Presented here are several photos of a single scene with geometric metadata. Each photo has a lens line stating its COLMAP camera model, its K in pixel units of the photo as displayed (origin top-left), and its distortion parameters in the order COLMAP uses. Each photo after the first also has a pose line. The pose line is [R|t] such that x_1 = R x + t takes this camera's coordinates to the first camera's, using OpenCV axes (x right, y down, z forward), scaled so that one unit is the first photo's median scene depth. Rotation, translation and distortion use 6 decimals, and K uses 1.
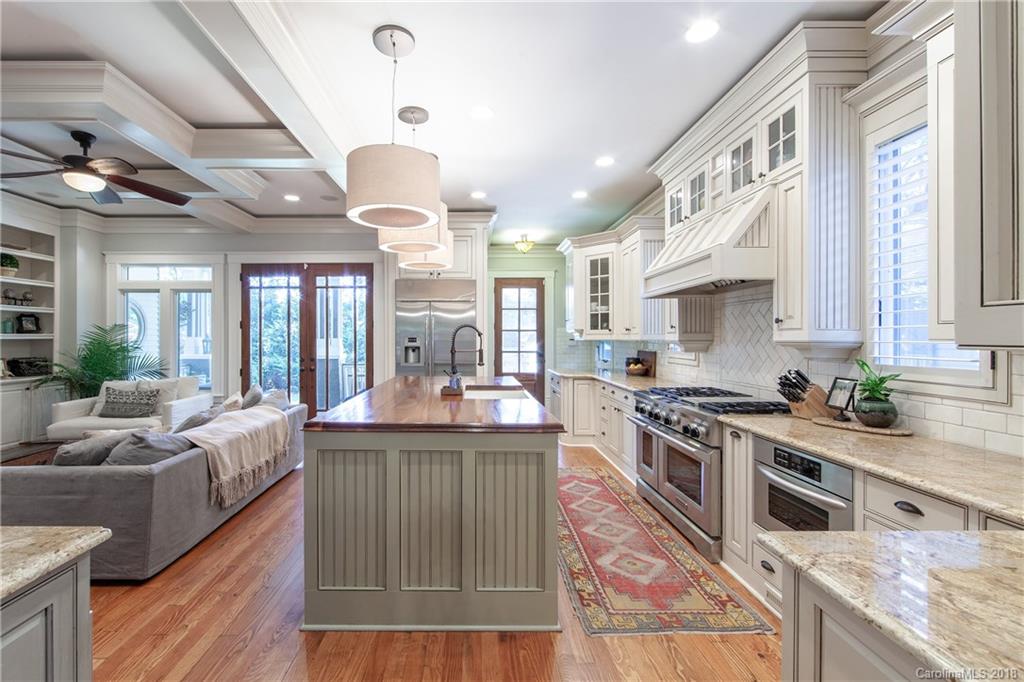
lens RADIAL K [[410.1, 0, 512.0], [0, 410.1, 341.0], [0, 0, 1]] dist [-0.002678, -0.000322]
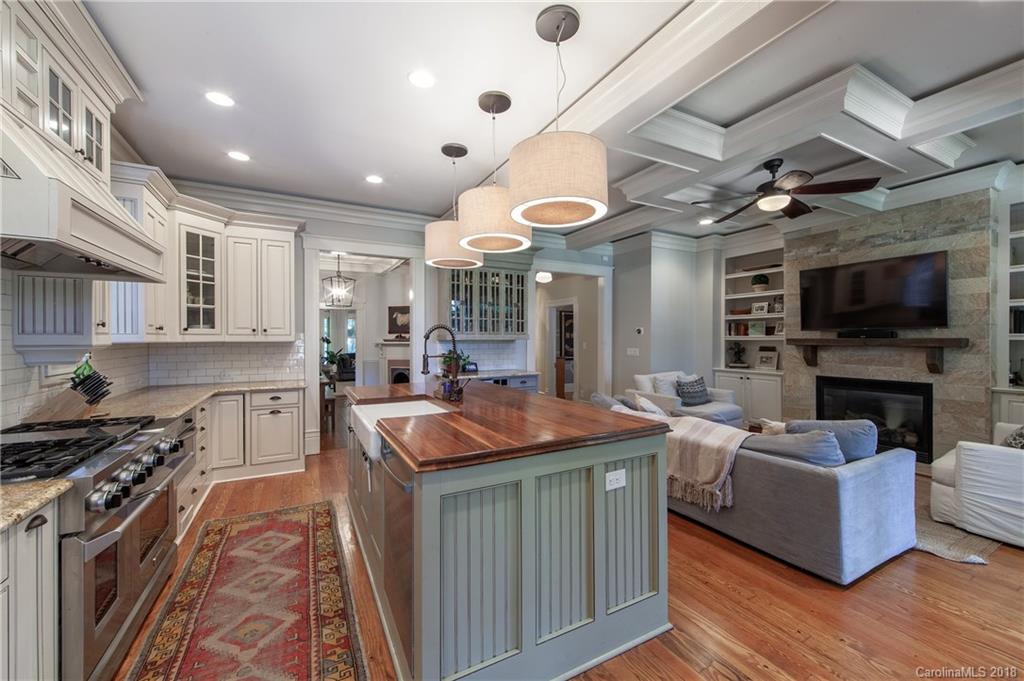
lens RADIAL K [[410.1, 0, 512.0], [0, 410.1, 340.5], [0, 0, 1]] dist [-0.002678, -0.000322]
pose [[-0.922910, 0.006860, -0.384955, 0.085980], [0.003565, 0.999951, 0.009273, -0.016913], [0.385000, 0.007186, -0.922889, 1.880365]]
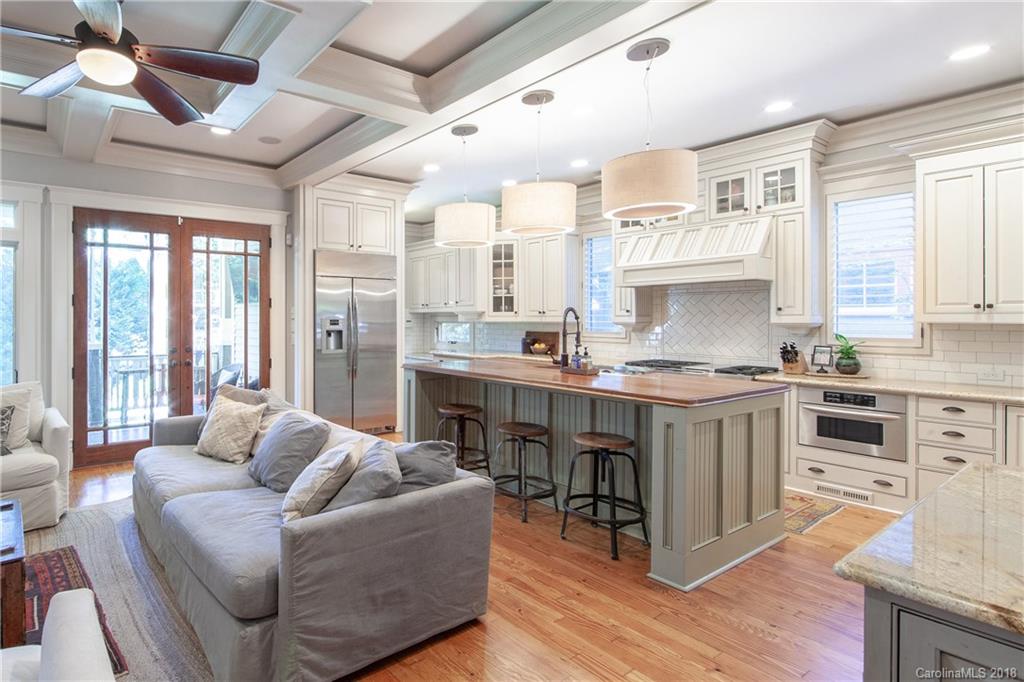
lens RADIAL K [[421.0, 0, 506.5], [0, 421.0, 323.7], [0, 0, 1]] dist [-0.002851, -0.000120]
pose [[0.865764, -0.004582, 0.500432, -0.848894], [0.002765, 0.999987, 0.004372, -0.005542], [-0.500446, -0.002401, 0.865765, 0.159125]]
